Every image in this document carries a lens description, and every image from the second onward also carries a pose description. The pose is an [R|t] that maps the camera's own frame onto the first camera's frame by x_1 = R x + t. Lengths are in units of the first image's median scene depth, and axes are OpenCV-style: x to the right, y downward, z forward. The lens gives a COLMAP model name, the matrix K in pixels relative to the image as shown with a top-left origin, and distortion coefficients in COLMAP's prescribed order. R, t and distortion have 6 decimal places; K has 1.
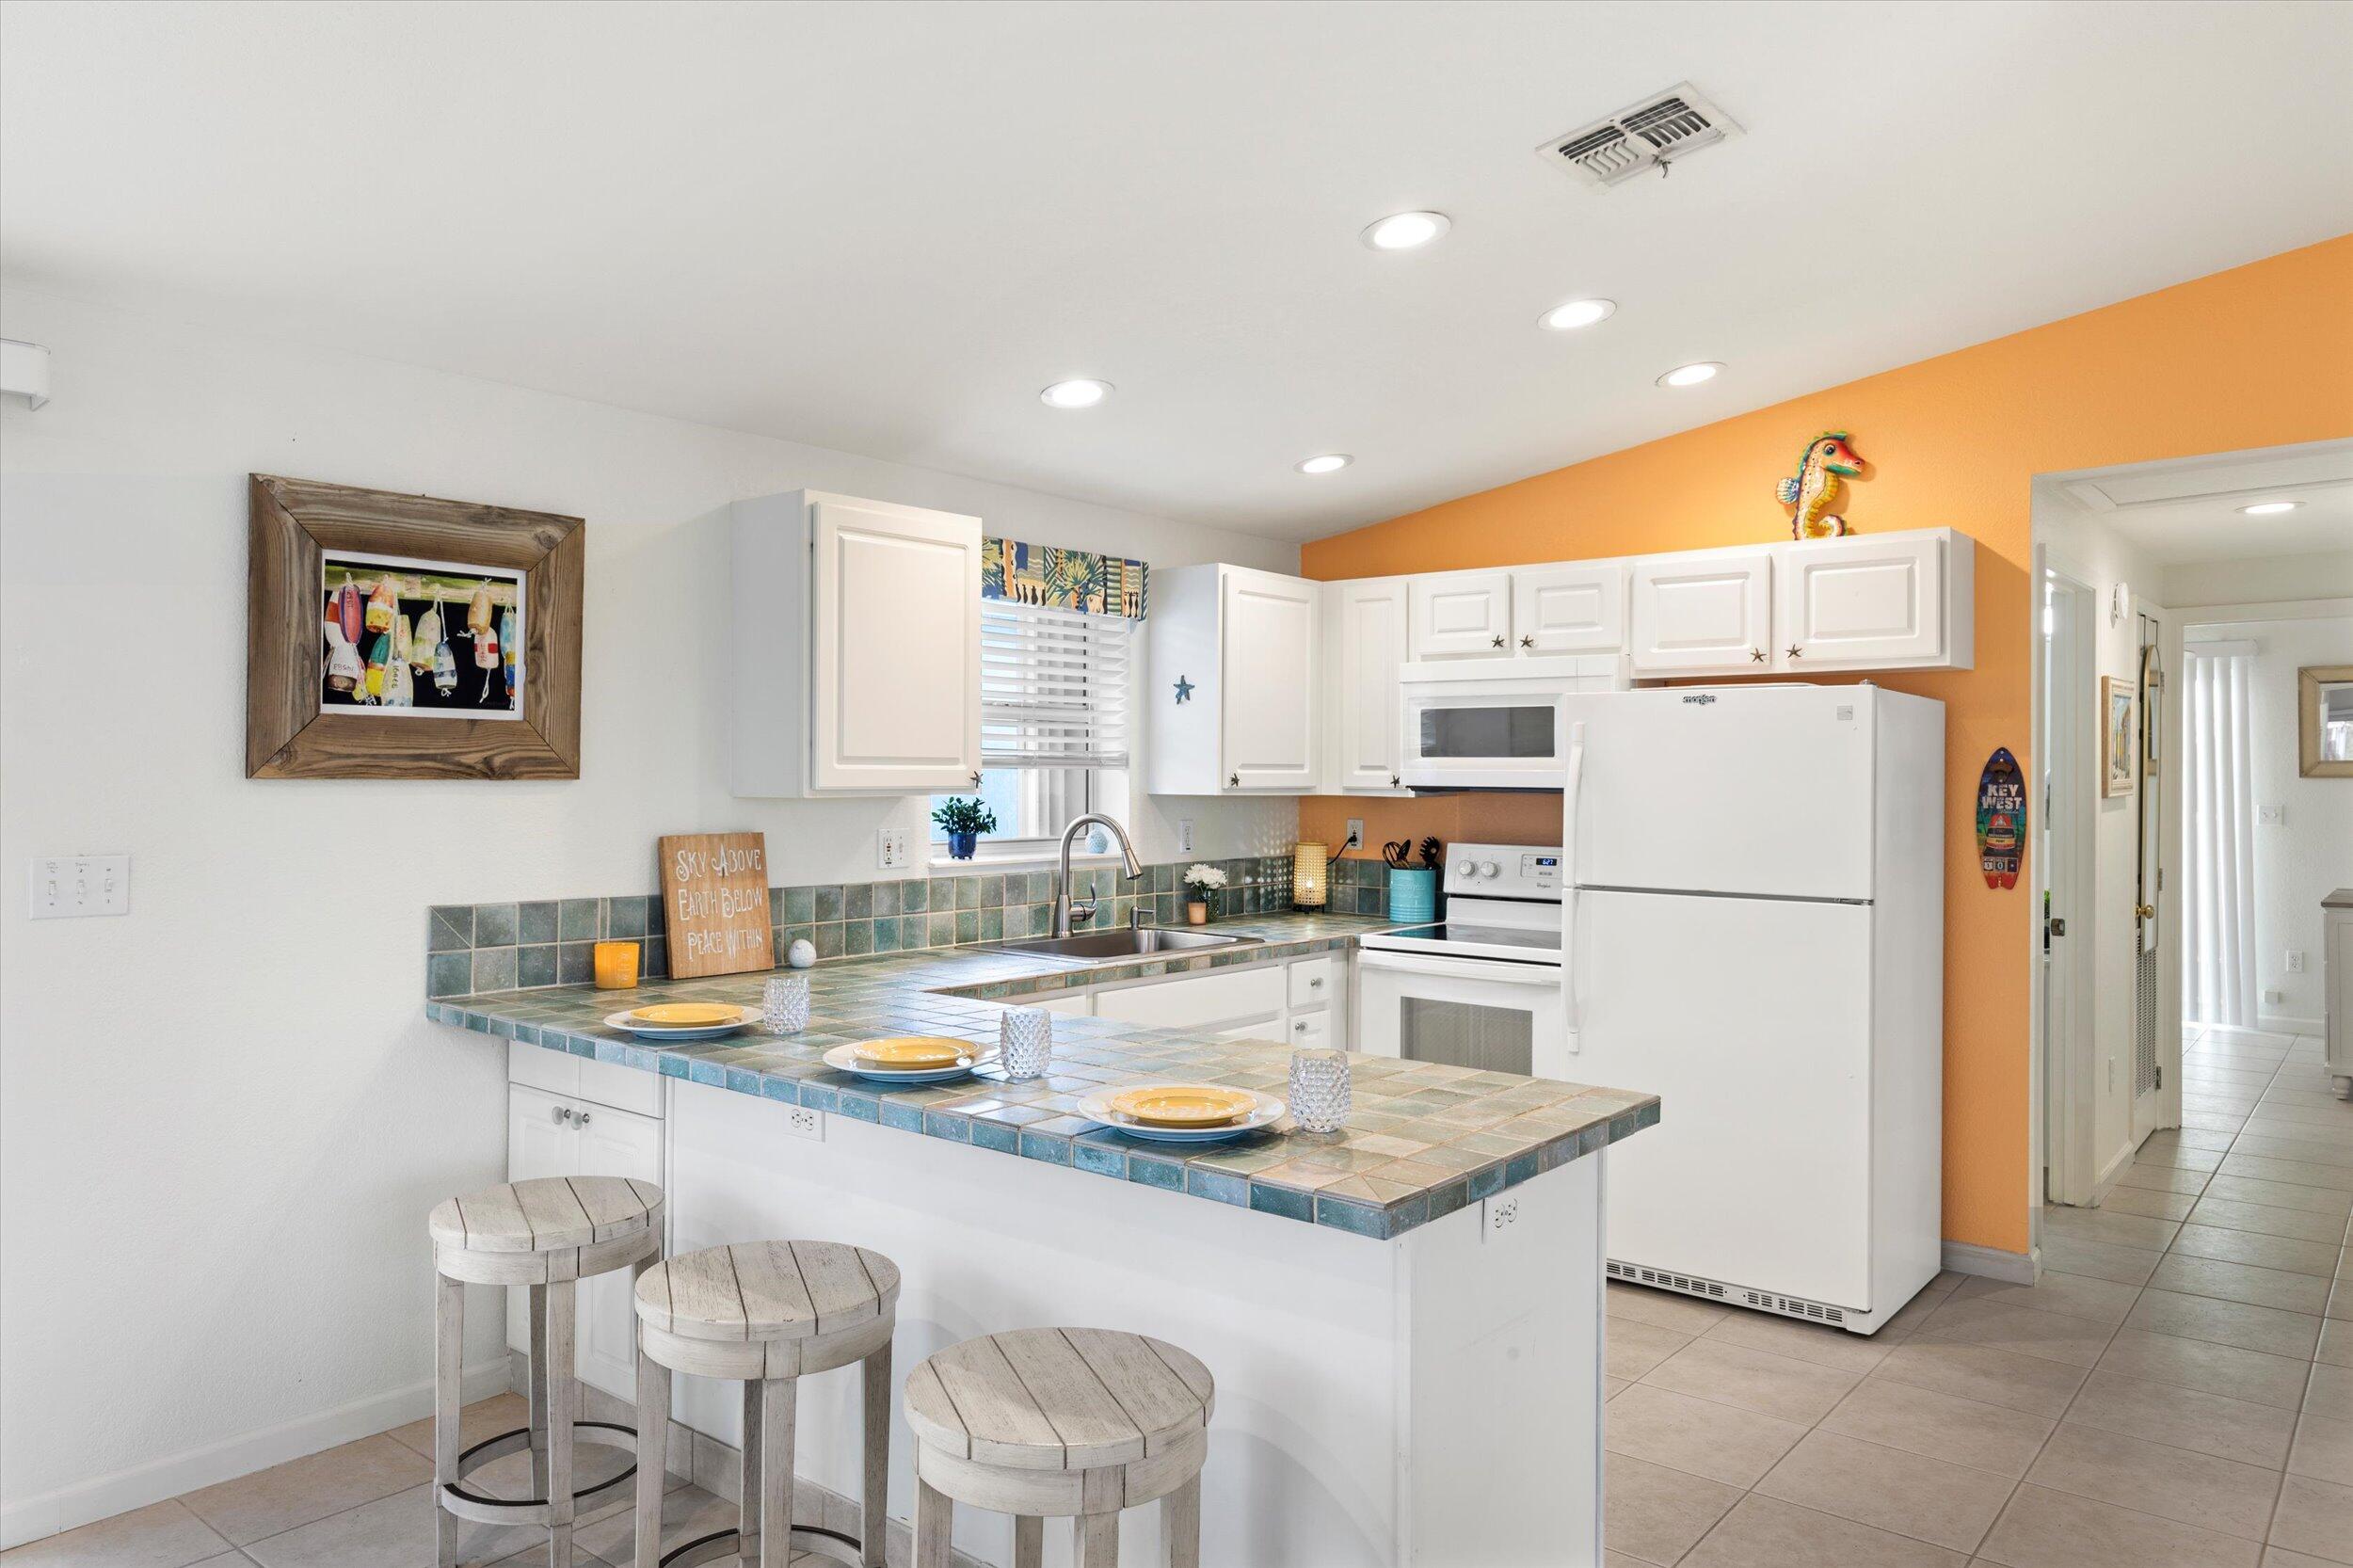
lens RADIAL K [[1579.1, 0, 1149.2], [0, 1579.1, 768.6], [0, 0, 1]] dist [-0.002222, -0.001969]
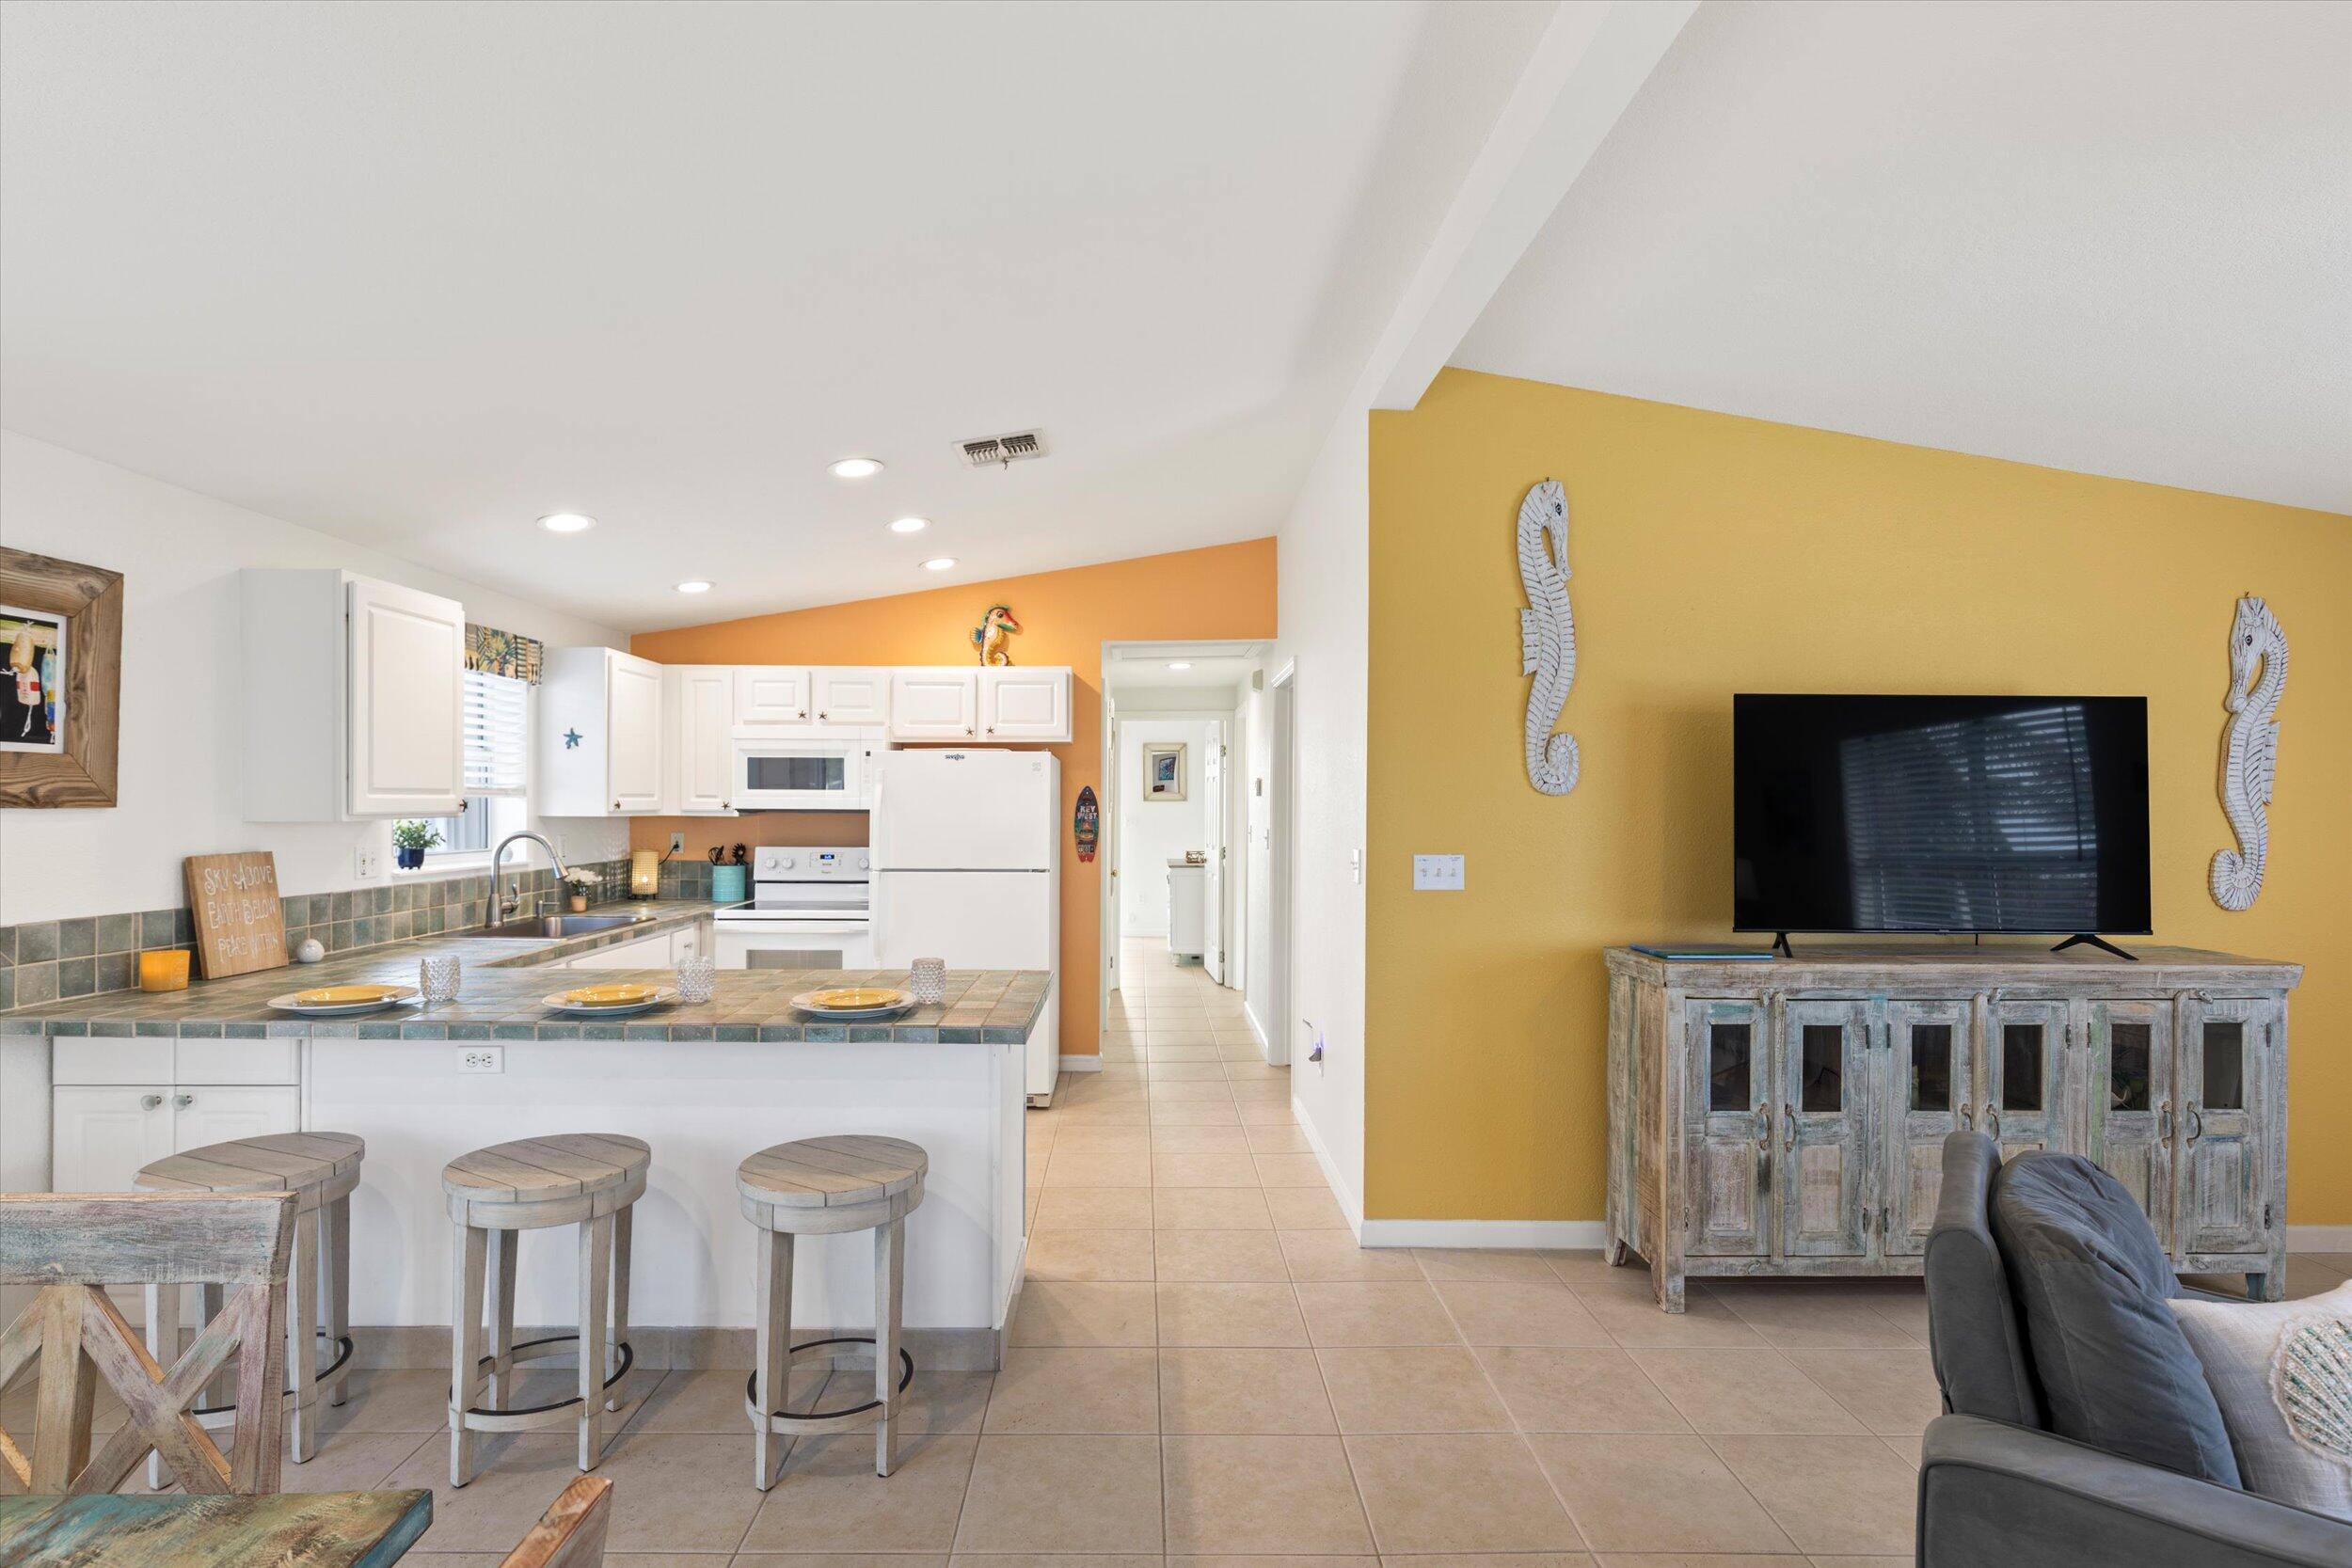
lens RADIAL K [[1125.8, 0, 1138.7], [0, 1125.8, 807.6], [0, 0, 1]] dist [0.001867, -0.000020]
pose [[0.768283, -0.005513, 0.640087, -0.277287], [-0.001556, 0.999944, 0.010480, -0.002179], [-0.640109, -0.009048, 0.768231, -0.064028]]
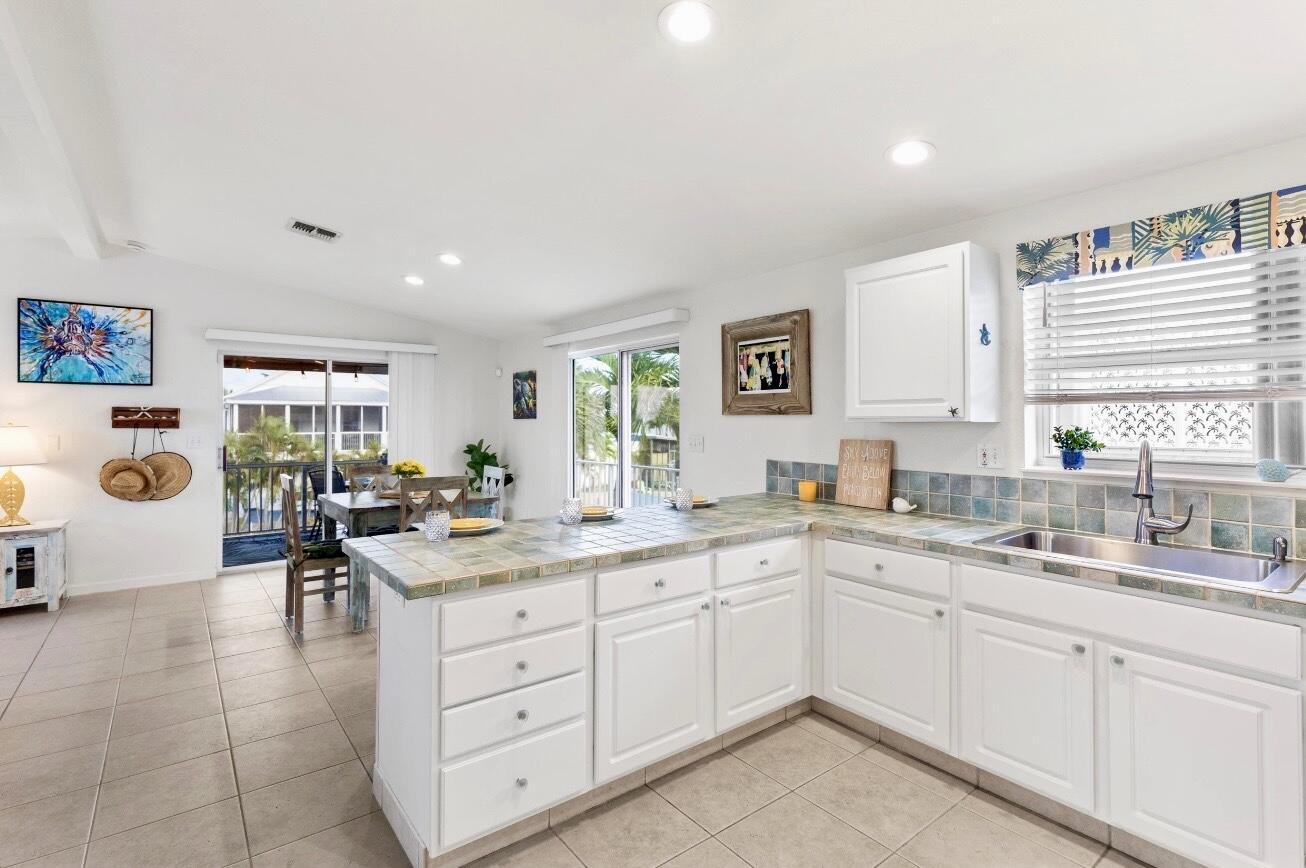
lens RADIAL K [[616.1, 0, 648.9], [0, 616.1, 417.2], [0, 0, 1]] dist [0.005408, -0.000168]
pose [[-0.218701, -0.010888, -0.975731, 0.555675], [0.001399, 0.999933, -0.011472, 0.019061], [0.975791, -0.003874, -0.218671, 0.846841]]
